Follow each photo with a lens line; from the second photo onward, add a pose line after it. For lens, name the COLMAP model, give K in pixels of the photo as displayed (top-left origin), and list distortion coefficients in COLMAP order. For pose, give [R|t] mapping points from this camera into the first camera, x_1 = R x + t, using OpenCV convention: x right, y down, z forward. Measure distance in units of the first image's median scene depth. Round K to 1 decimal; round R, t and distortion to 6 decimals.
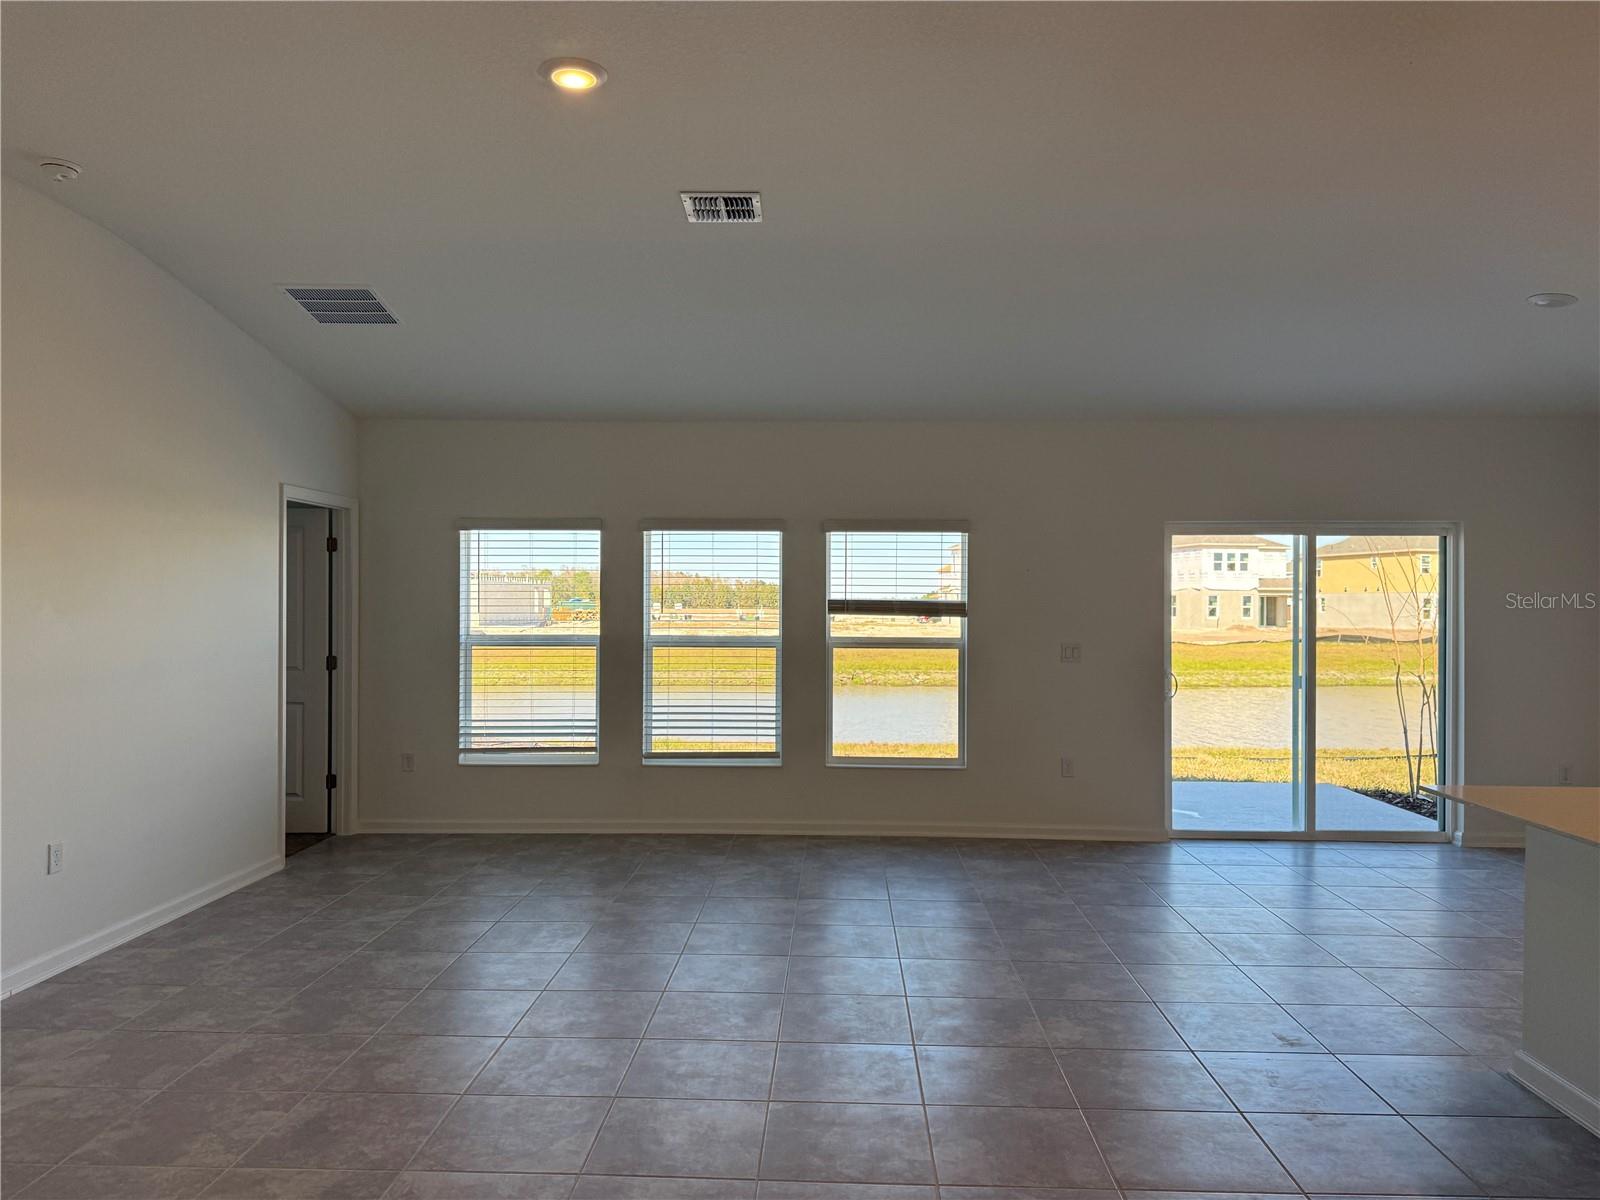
lens RADIAL K [[1111.1, 0, 791.1], [0, 1111.1, 594.6], [0, 0, 1]] dist [0.056949, -0.073241]
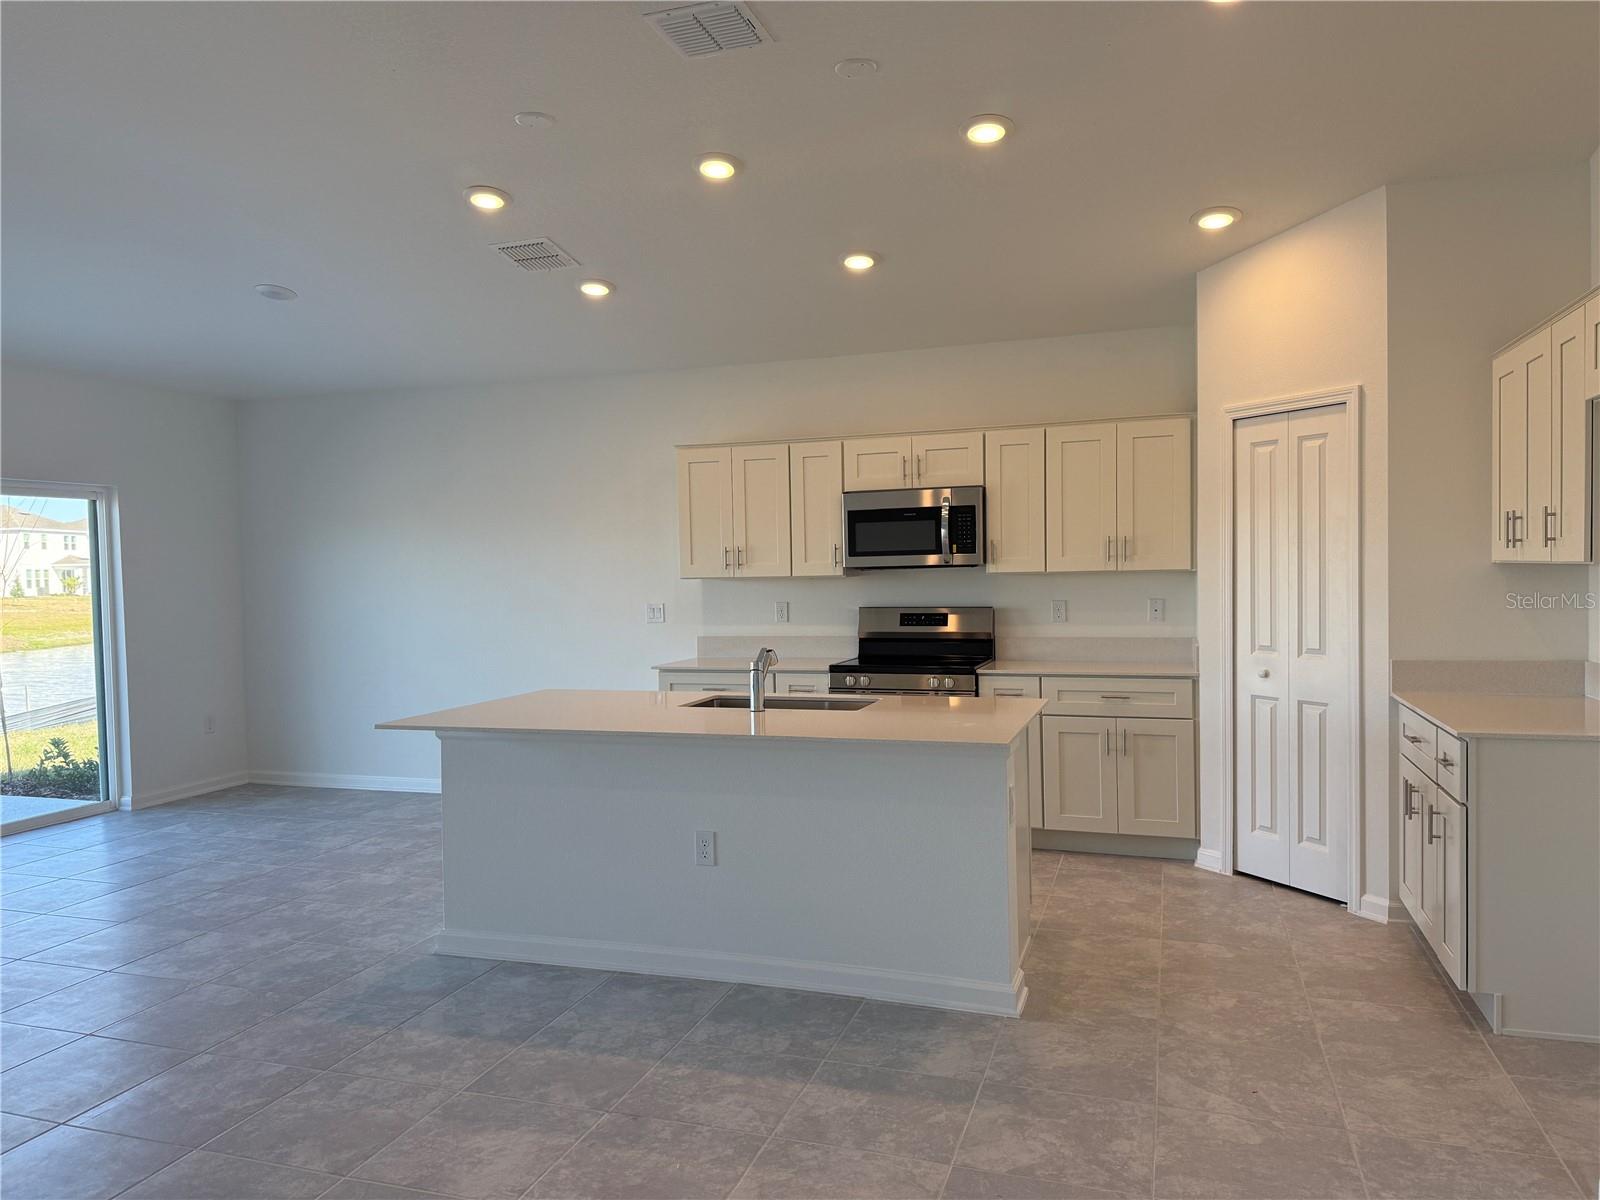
lens RADIAL K [[1111.1, 0, 795.2], [0, 1111.1, 597.6], [0, 0, 1]] dist [0.056949, -0.073241]
pose [[0.269866, -0.035438, 0.962245, -0.196143], [0.012927, 0.999366, 0.033179, 0.007737], [-0.962811, 0.003485, 0.270153, 0.151411]]
